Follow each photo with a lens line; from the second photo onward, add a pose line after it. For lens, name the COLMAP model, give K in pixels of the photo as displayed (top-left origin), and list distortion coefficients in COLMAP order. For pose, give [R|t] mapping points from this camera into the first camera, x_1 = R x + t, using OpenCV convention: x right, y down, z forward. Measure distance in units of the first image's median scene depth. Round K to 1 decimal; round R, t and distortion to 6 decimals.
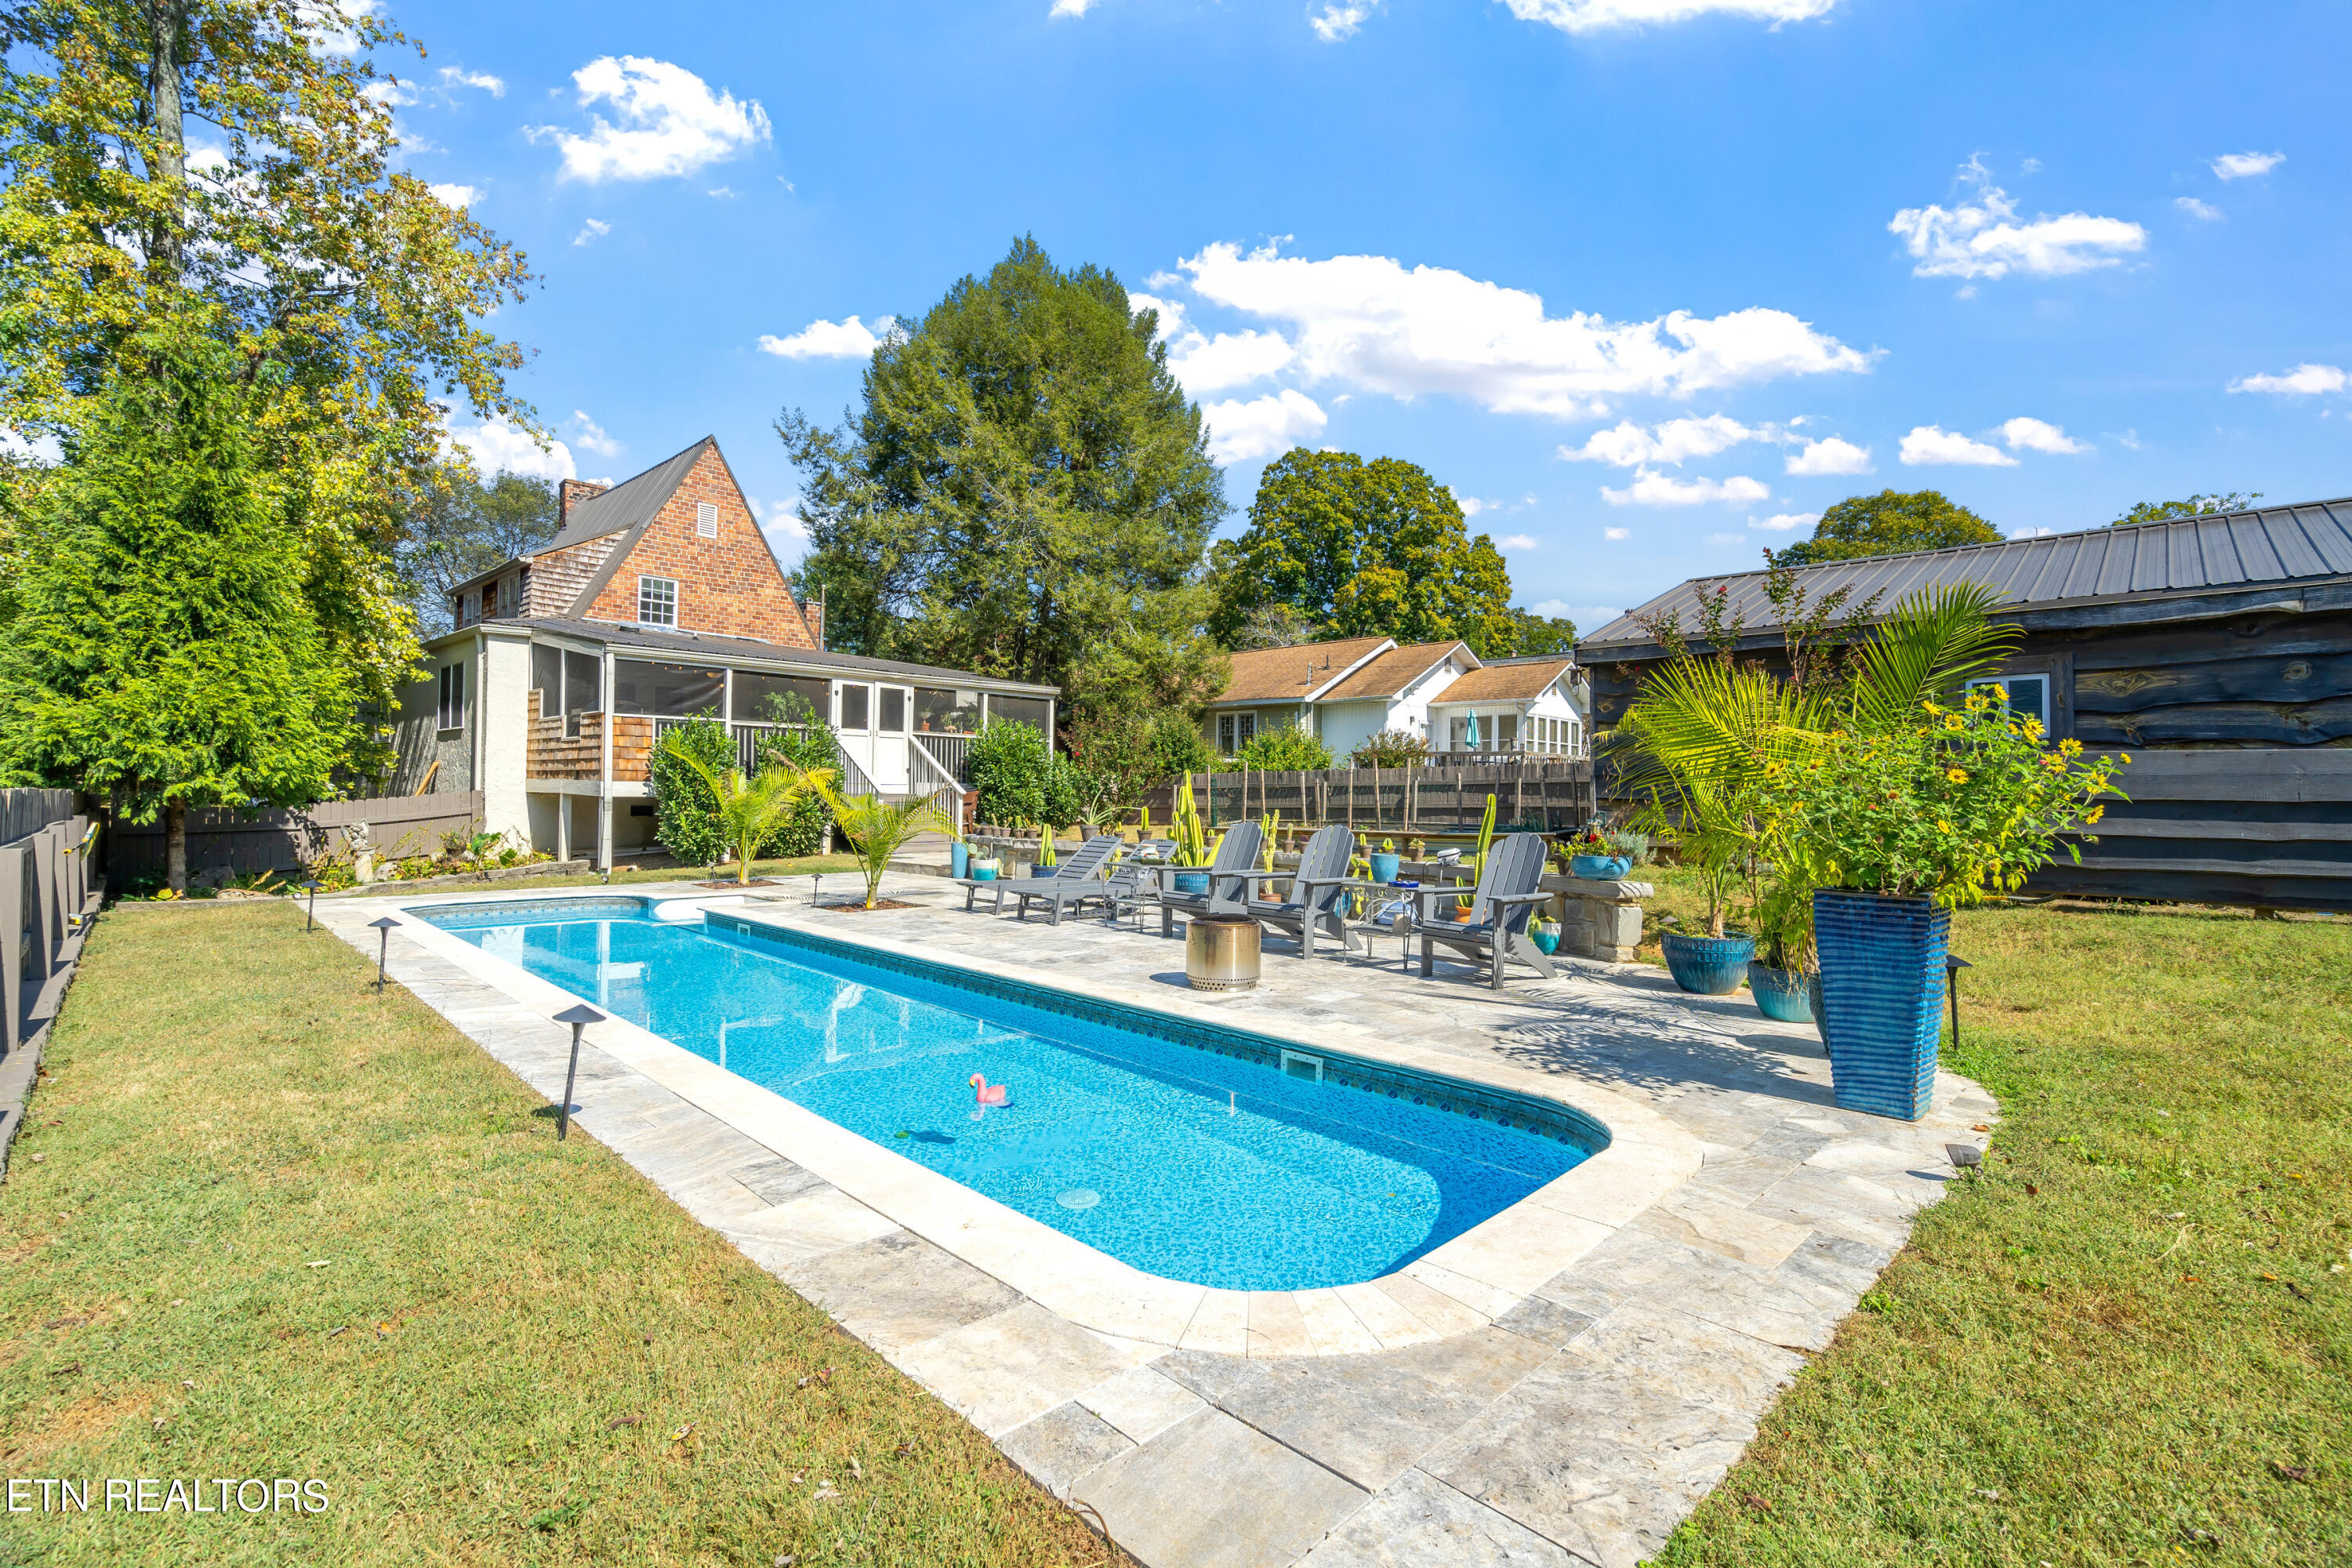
lens RADIAL K [[1080.8, 0, 1167.8], [0, 1080.8, 783.0], [0, 0, 1]] dist [0.002329, 0.000418]
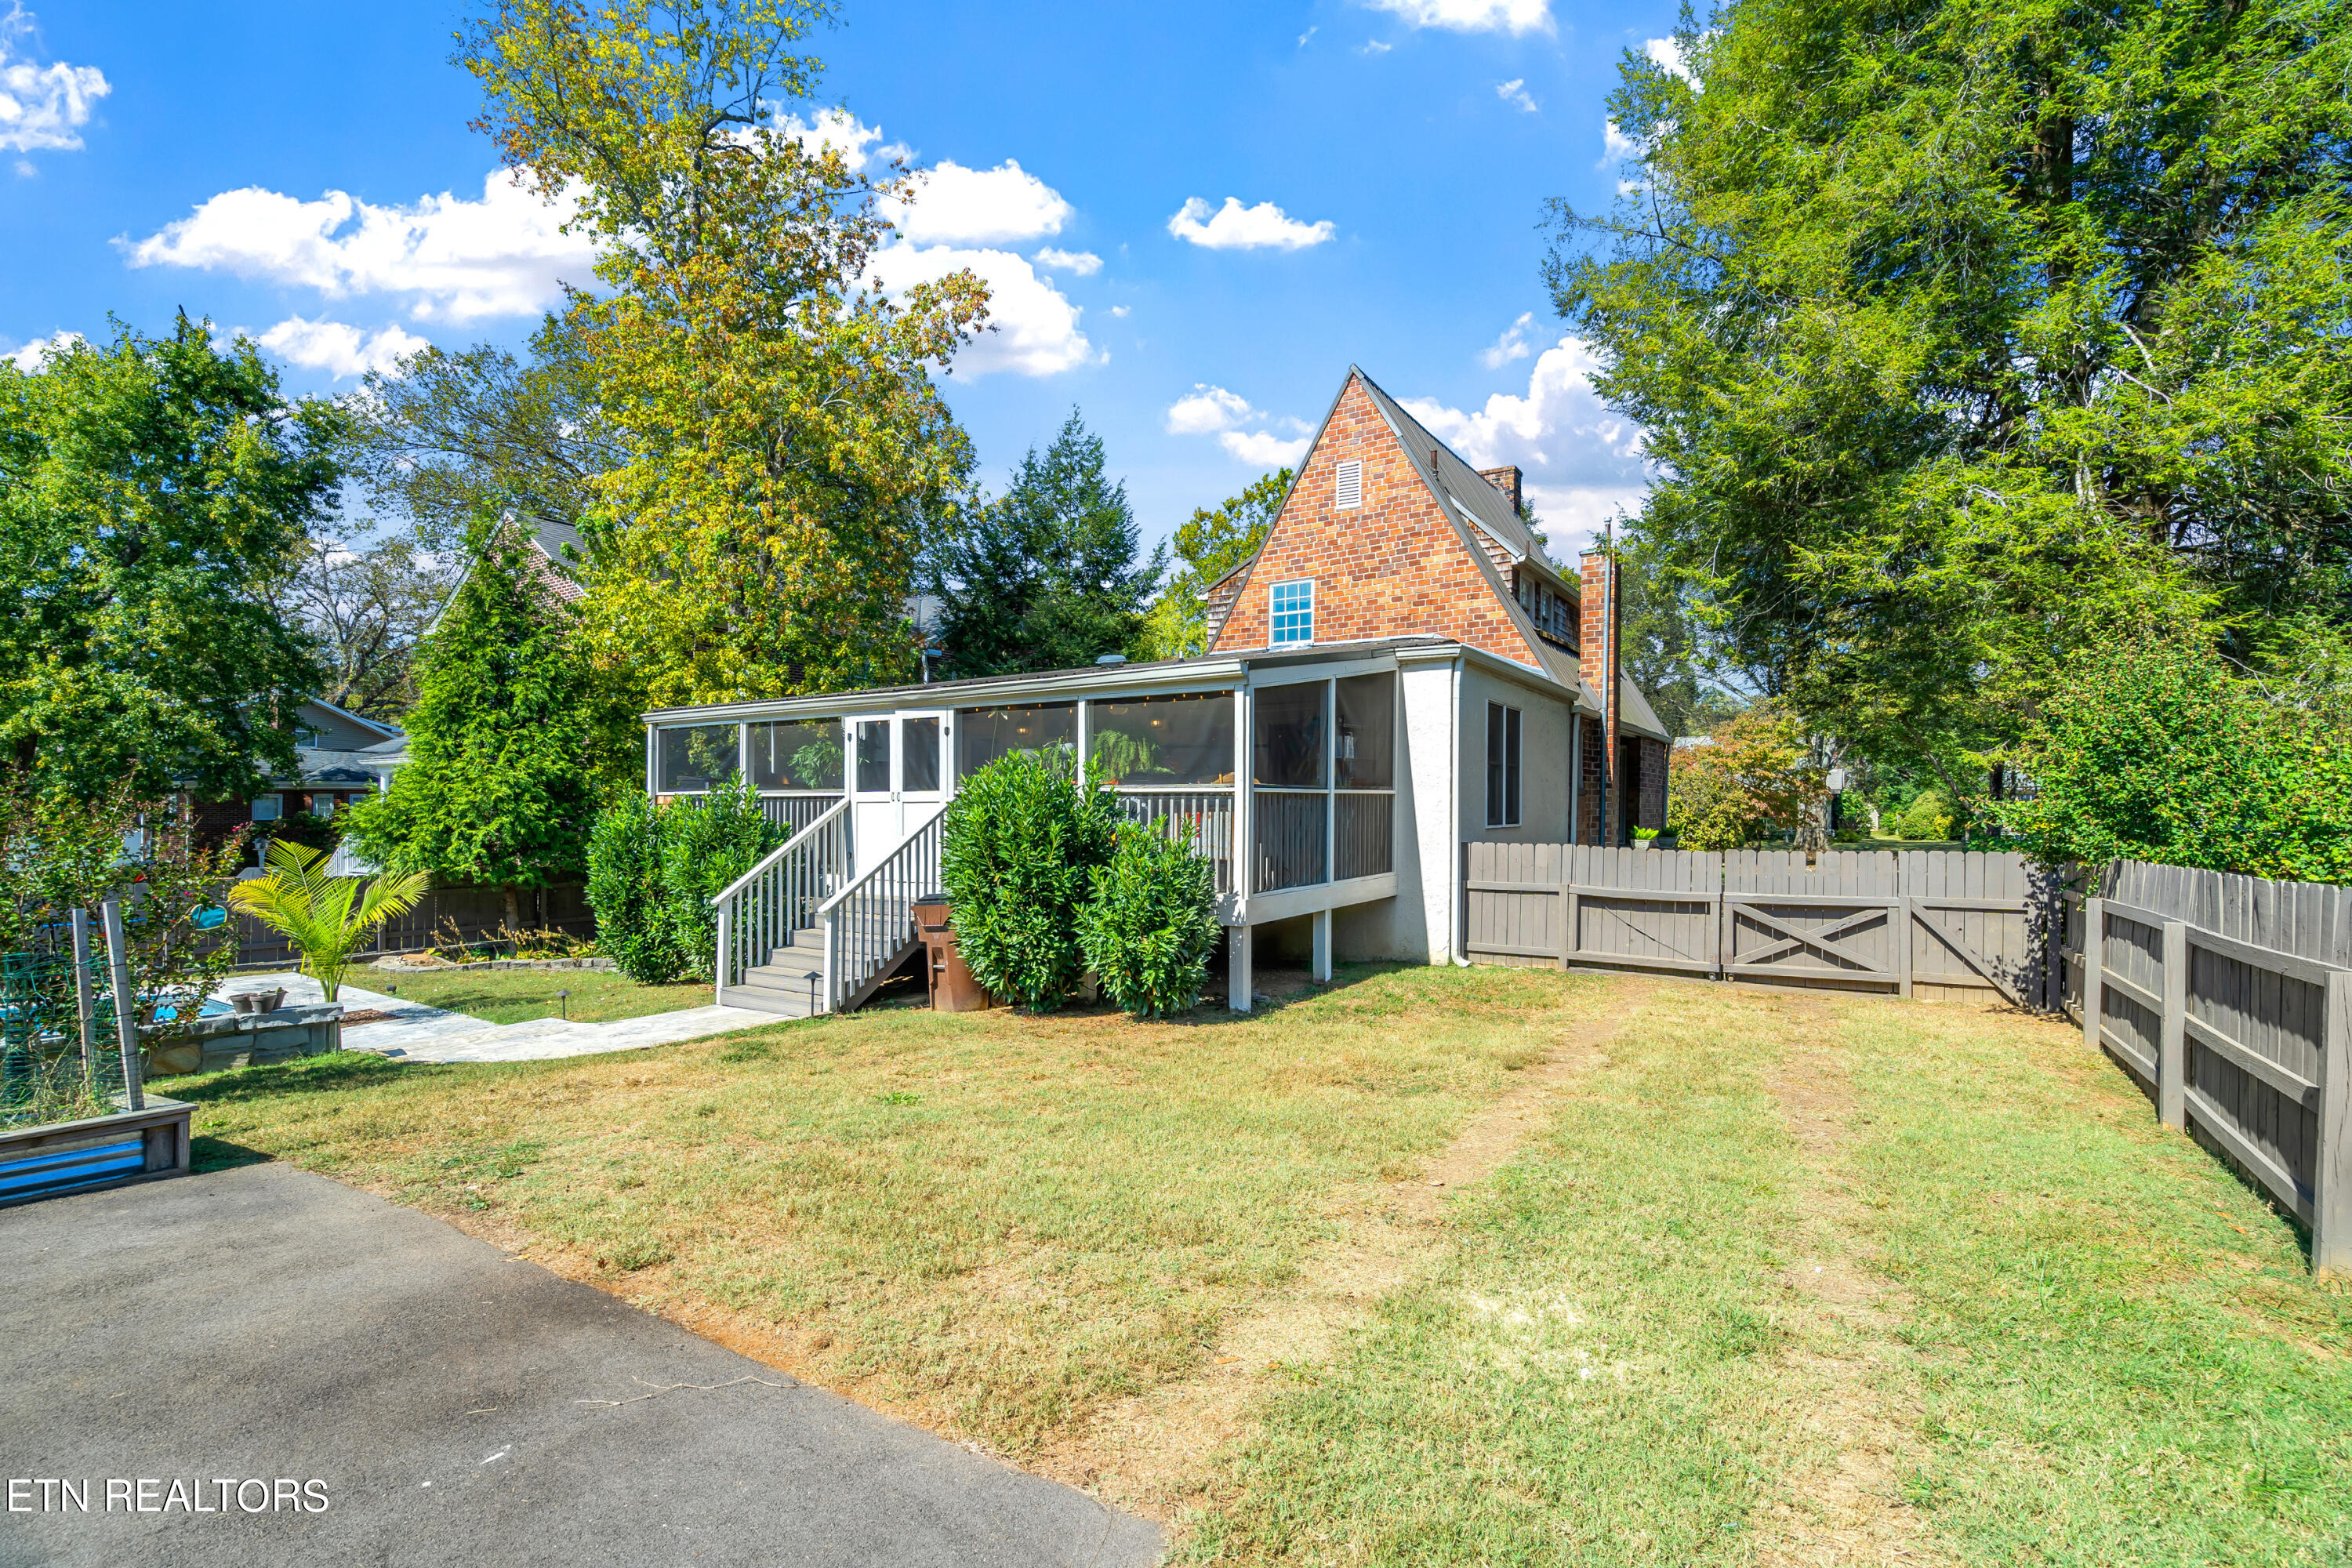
lens RADIAL K [[1057.1, 0, 1220.6], [0, 1057.1, 817.0], [0, 0, 1]] dist [-0.039940, 0.000072]
pose [[0.192466, 0.000082, -0.981304, 0.255523], [0.013693, 0.999902, 0.002769, -0.025929], [0.981208, -0.013970, 0.192446, 0.810271]]
